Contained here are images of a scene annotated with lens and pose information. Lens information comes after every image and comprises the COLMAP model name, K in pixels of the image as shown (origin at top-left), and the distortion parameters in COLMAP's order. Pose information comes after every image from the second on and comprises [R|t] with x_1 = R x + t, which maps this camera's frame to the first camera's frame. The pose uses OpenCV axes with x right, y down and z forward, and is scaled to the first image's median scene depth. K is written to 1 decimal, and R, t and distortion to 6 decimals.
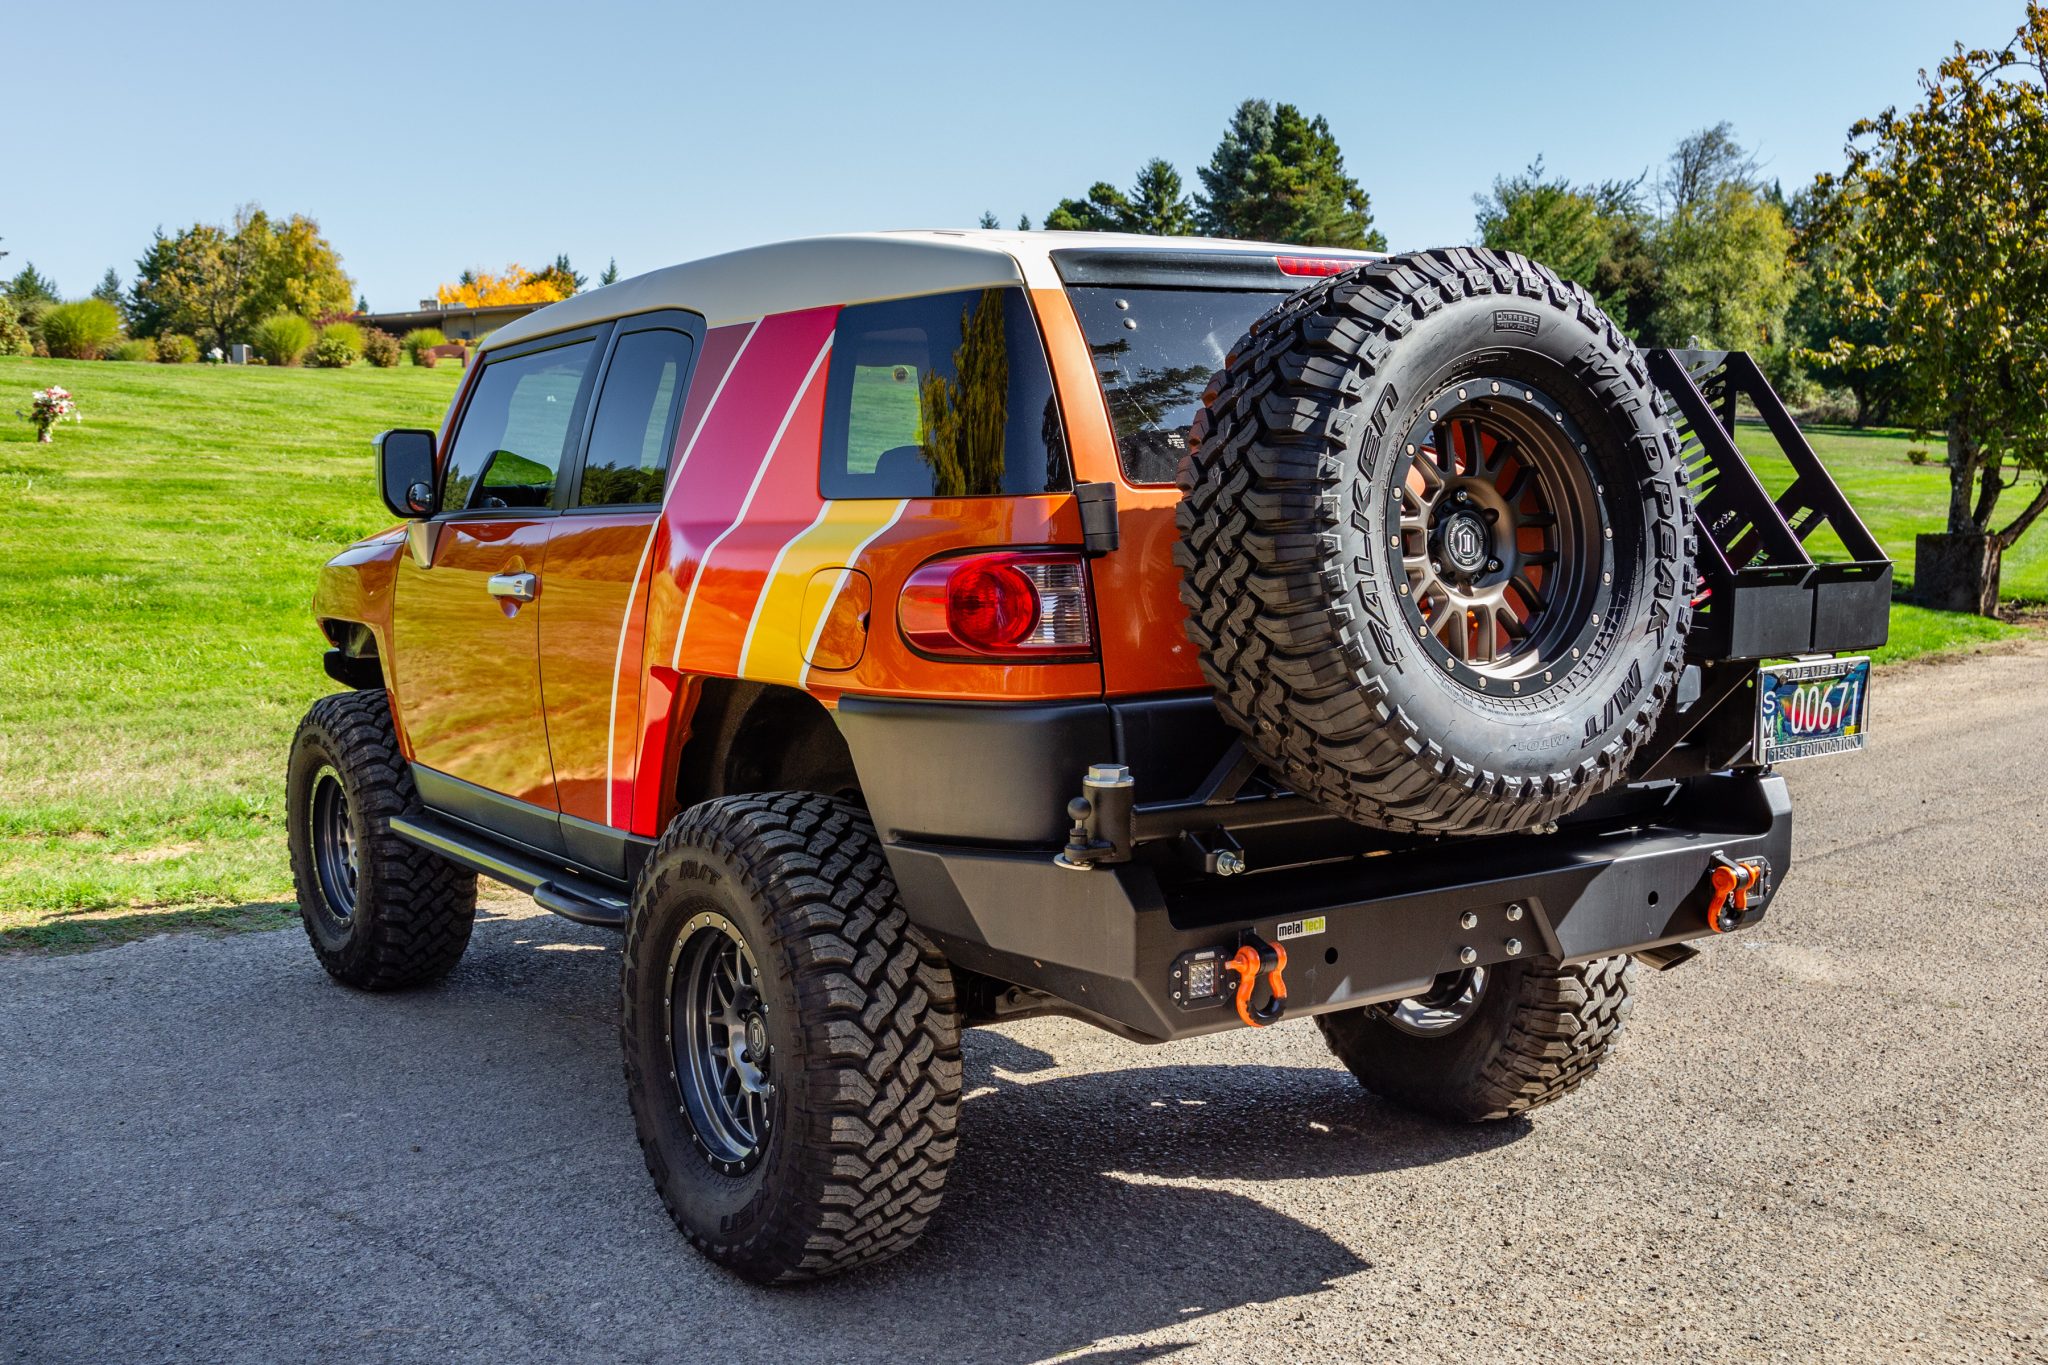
lens RADIAL K [[2109.3, 0, 1024.0], [0, 2109.3, 682.5], [0, 0, 1]] dist [0.013204, 0.010179]
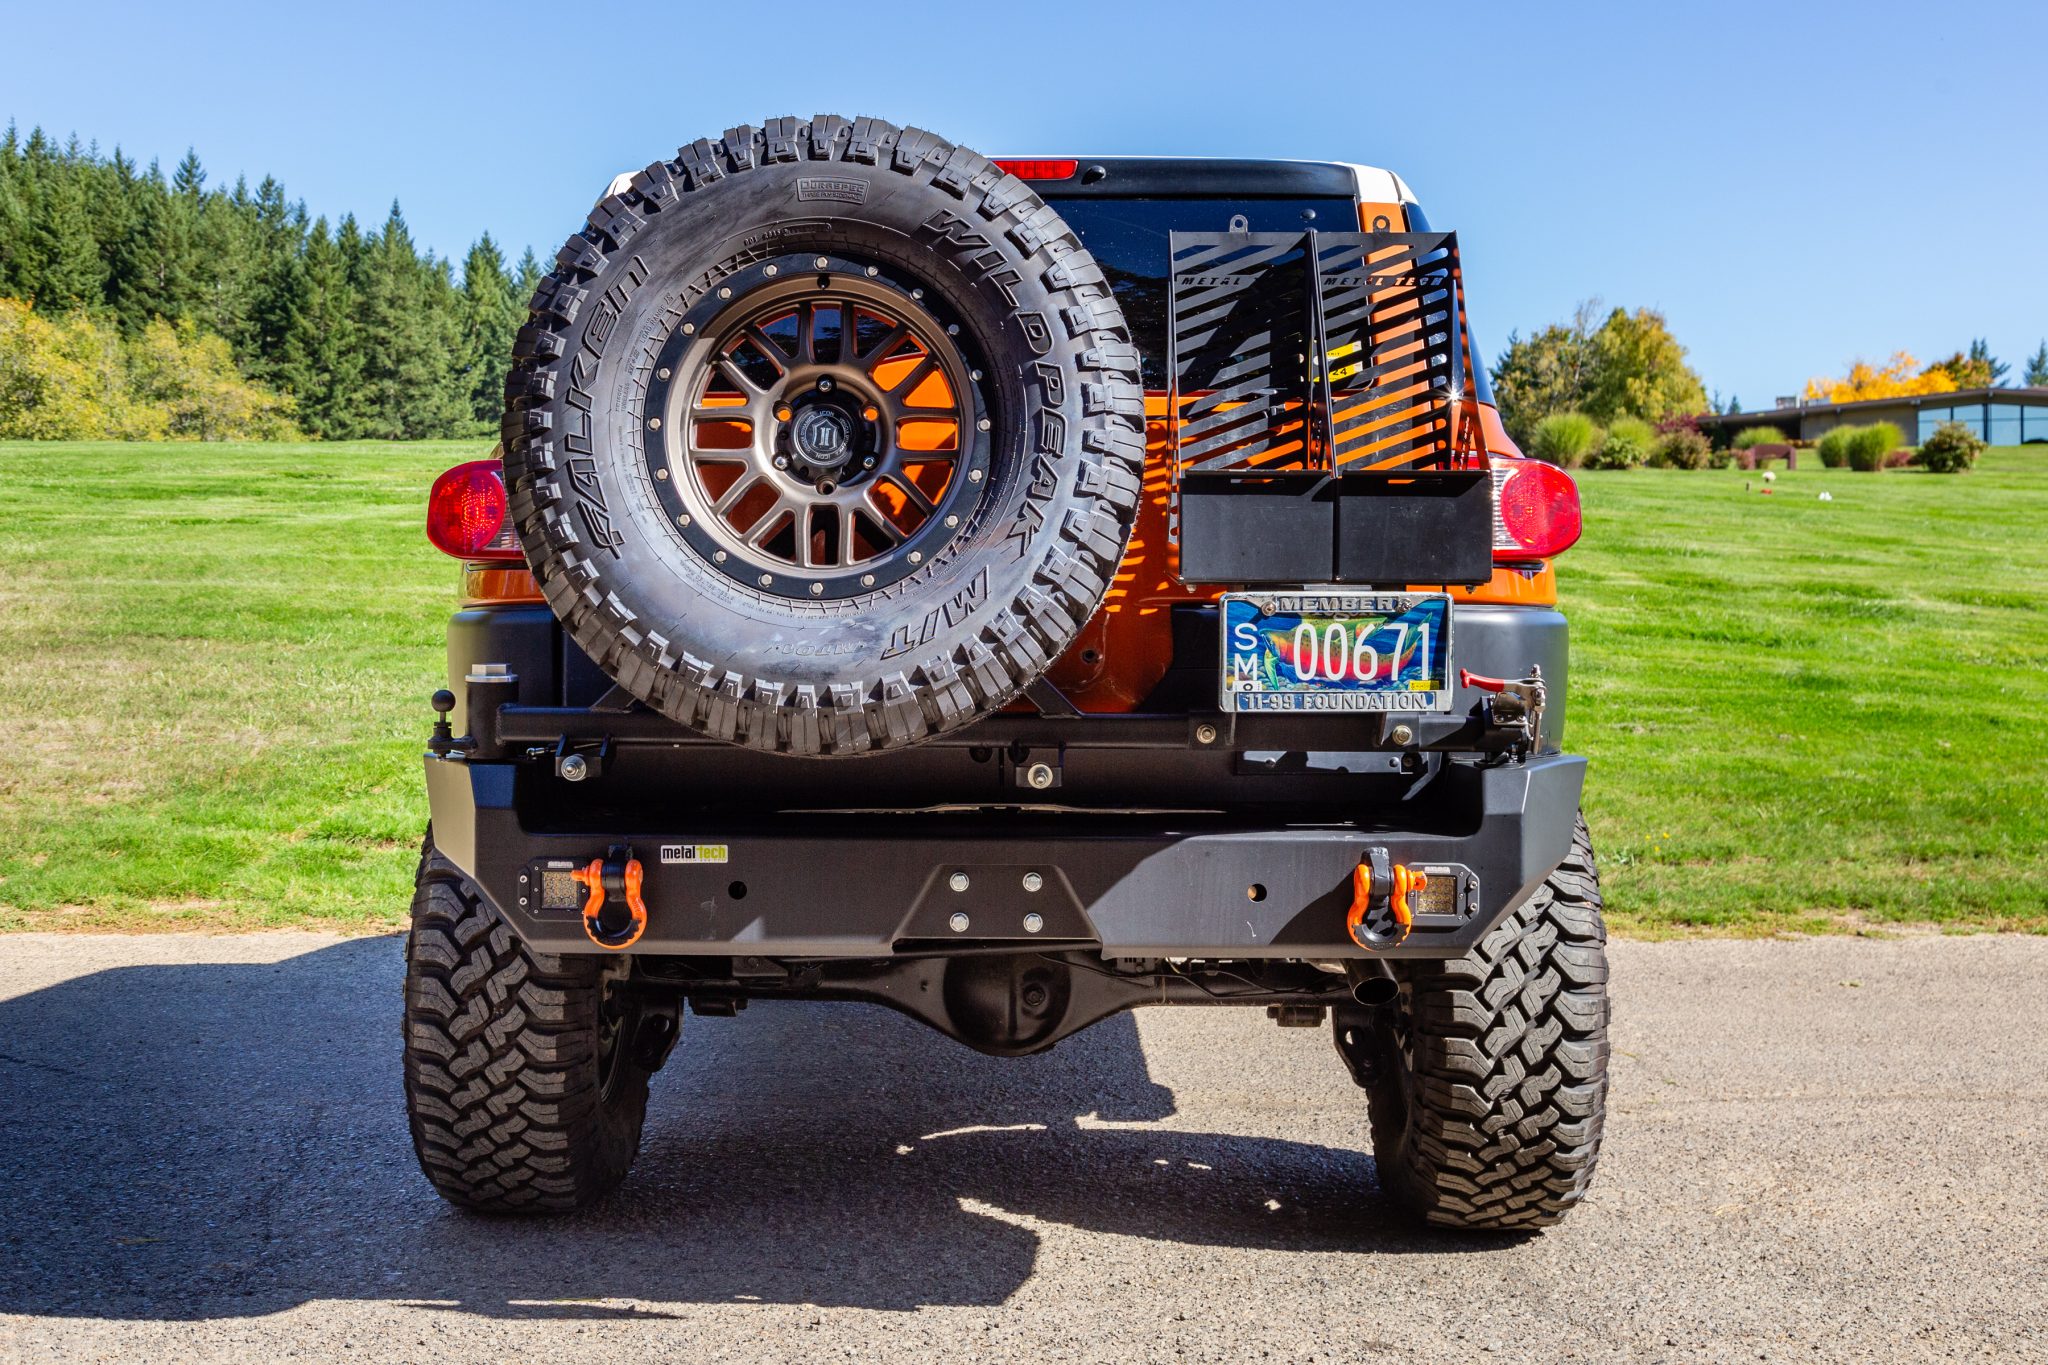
lens RADIAL K [[2427.5, 0, 1014.4], [0, 2427.5, 623.5], [0, 0, 1]] dist [0.039175, 0.033912]
pose [[0.825878, 0.018331, -0.563551, 0.796755], [-0.068638, 0.995307, -0.068214, 0.073531], [0.559655, 0.095018, 0.823260, 0.174253]]
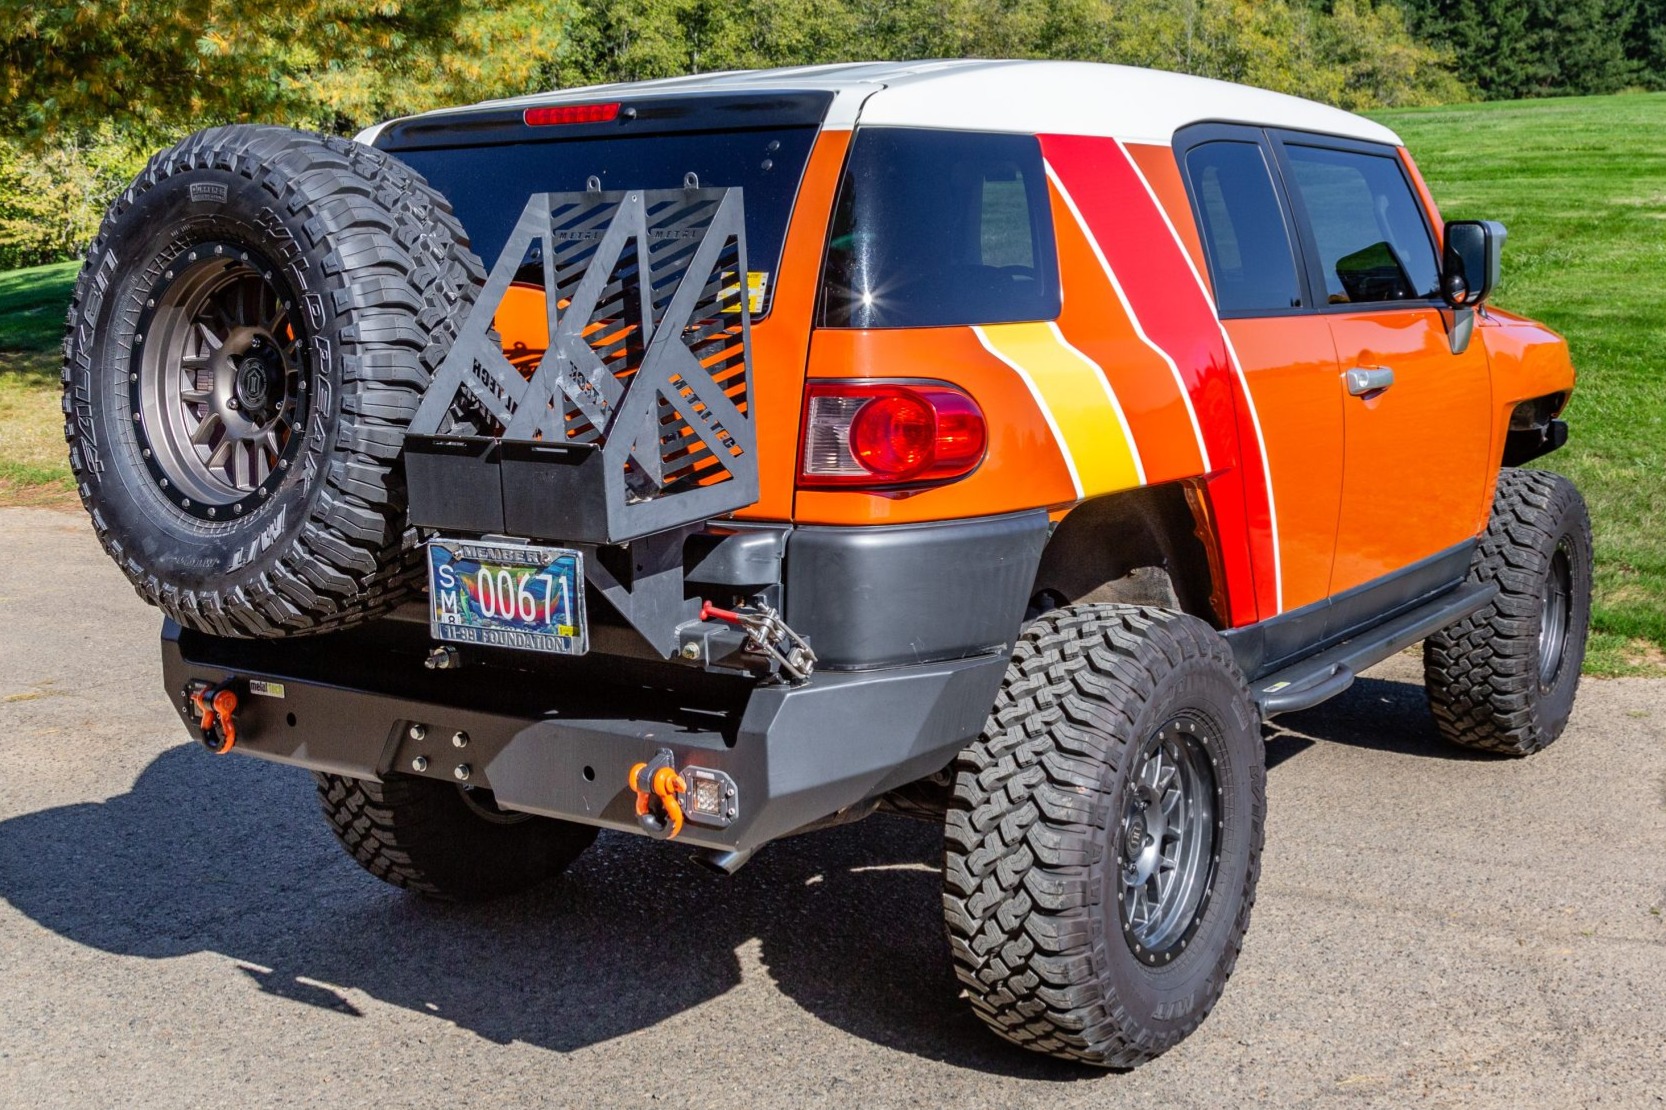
lens RADIAL K [[2001.6, 0, 860.8], [0, 2001.6, 527.3], [0, 0, 1]] dist [0.025534, -0.006984]
pose [[0.378562, 0.138944, -0.915088, 1.230241], [-0.079060, 0.989909, 0.117598, -0.131672], [0.922193, 0.027829, 0.385727, 0.812040]]
